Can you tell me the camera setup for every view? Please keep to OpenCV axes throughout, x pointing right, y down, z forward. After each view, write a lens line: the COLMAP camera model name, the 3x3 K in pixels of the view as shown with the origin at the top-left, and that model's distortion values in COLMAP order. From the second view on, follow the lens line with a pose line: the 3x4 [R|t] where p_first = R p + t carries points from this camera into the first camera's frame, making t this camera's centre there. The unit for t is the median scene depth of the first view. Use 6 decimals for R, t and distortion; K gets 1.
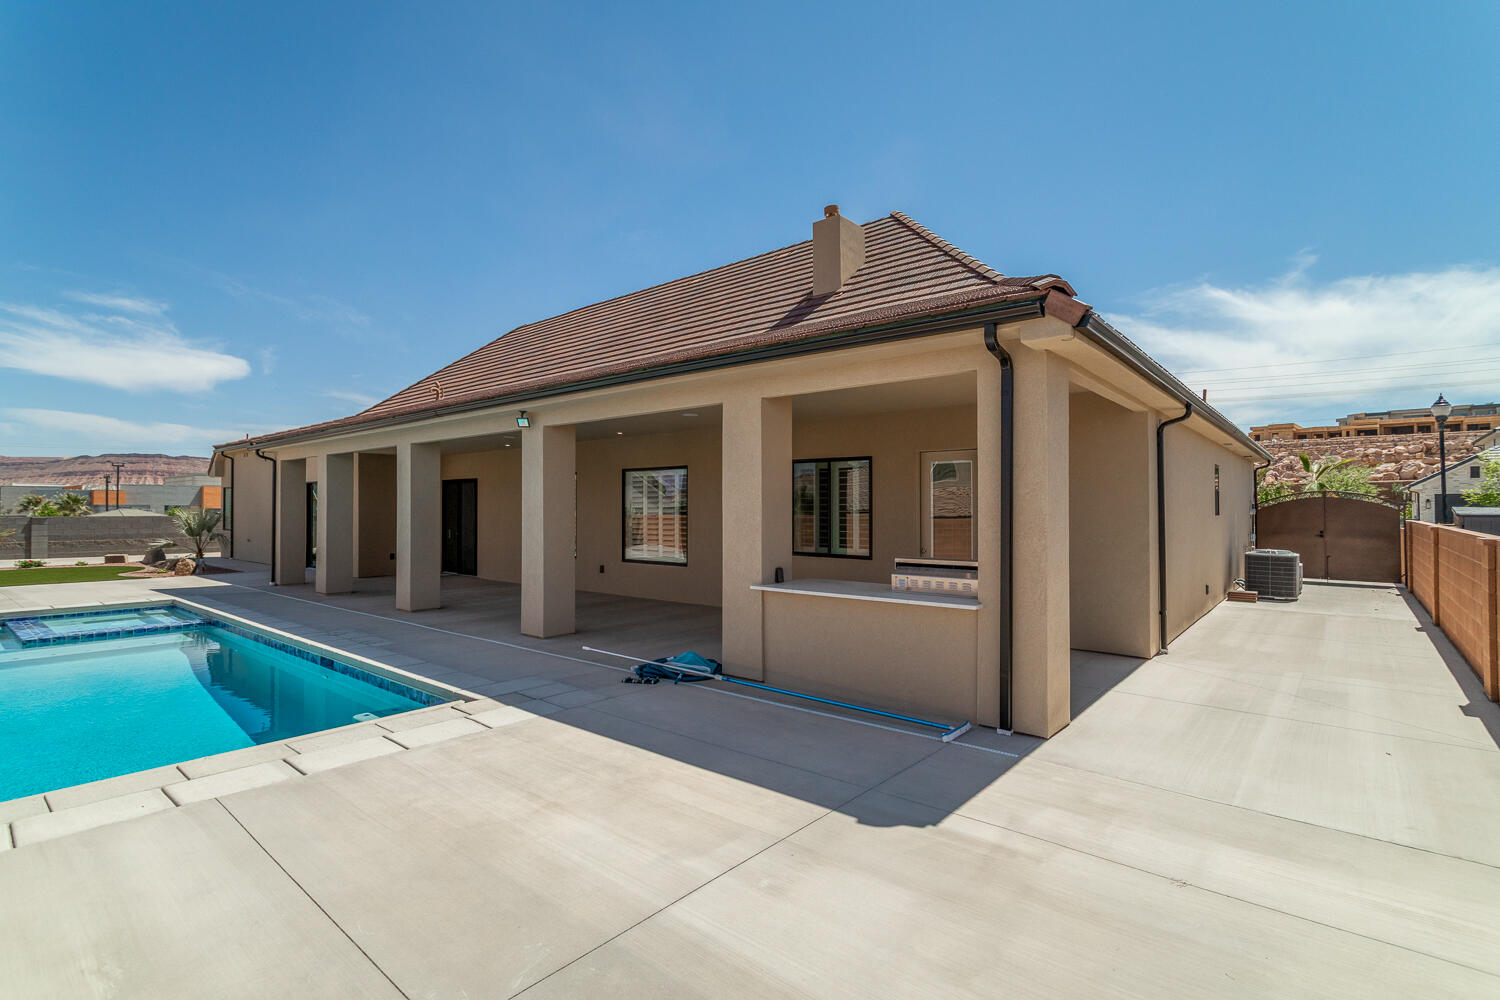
lens RADIAL K [[706.3, 0, 750.0], [0, 706.3, 500.0], [0, 0, 1]] dist [0.003614, -0.000810]
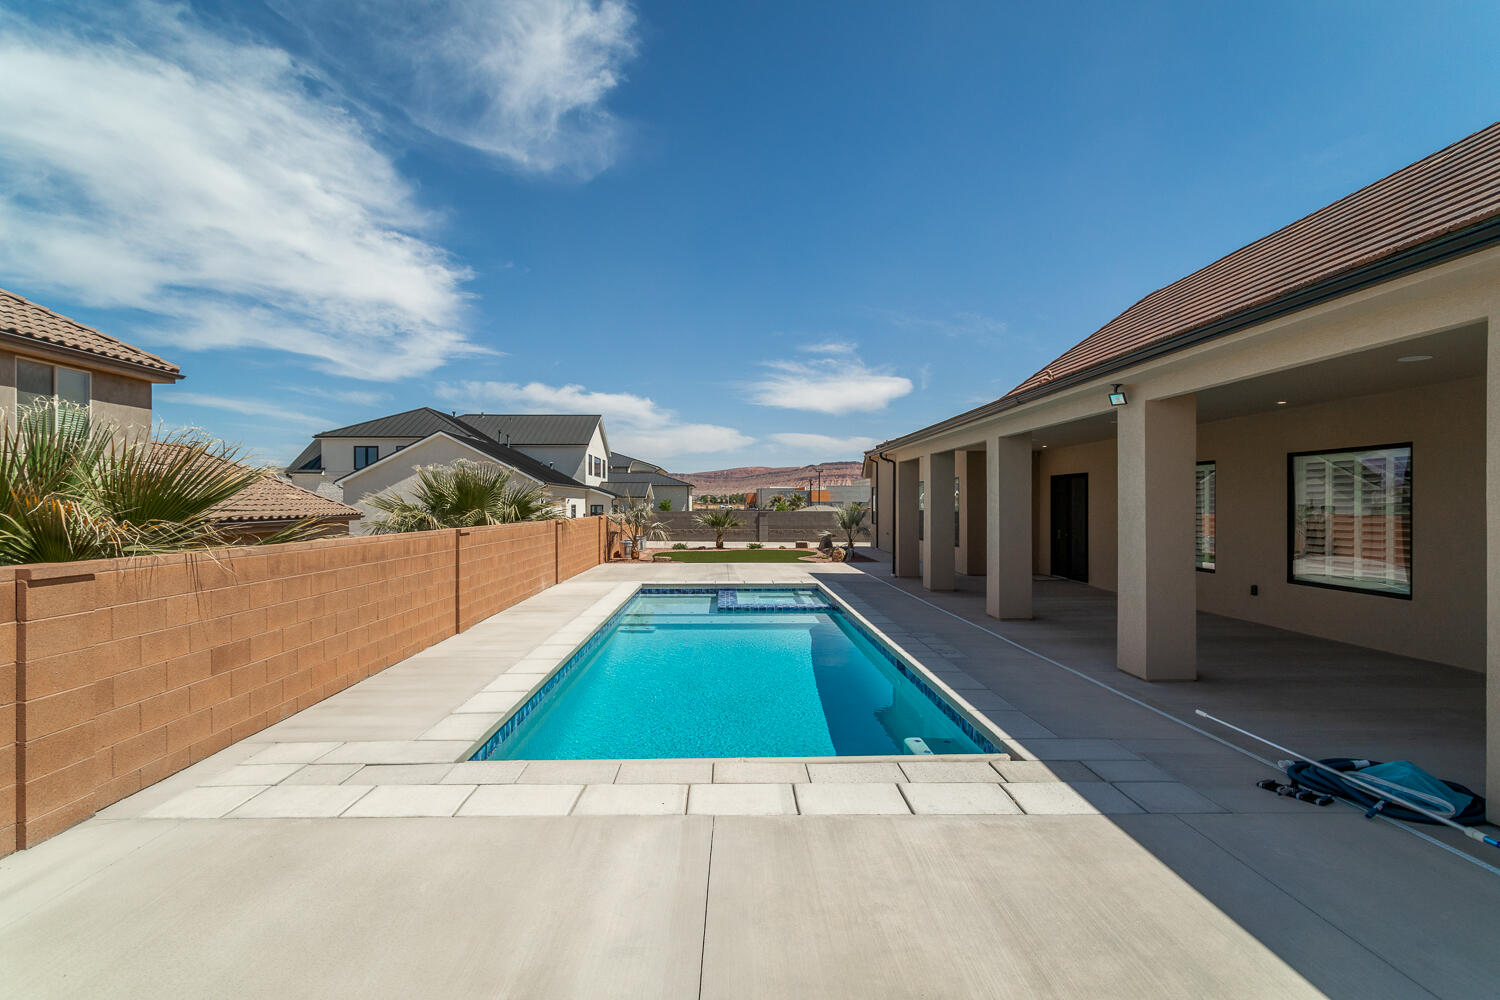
lens RADIAL K [[706.3, 0, 750.0], [0, 706.3, 500.0], [0, 0, 1]] dist [0.003614, -0.000810]
pose [[0.660217, -0.002753, -0.751070, -0.001853], [0.007116, 0.999971, 0.002590, -0.002364], [0.751041, -0.007055, 0.660218, 0.134125]]
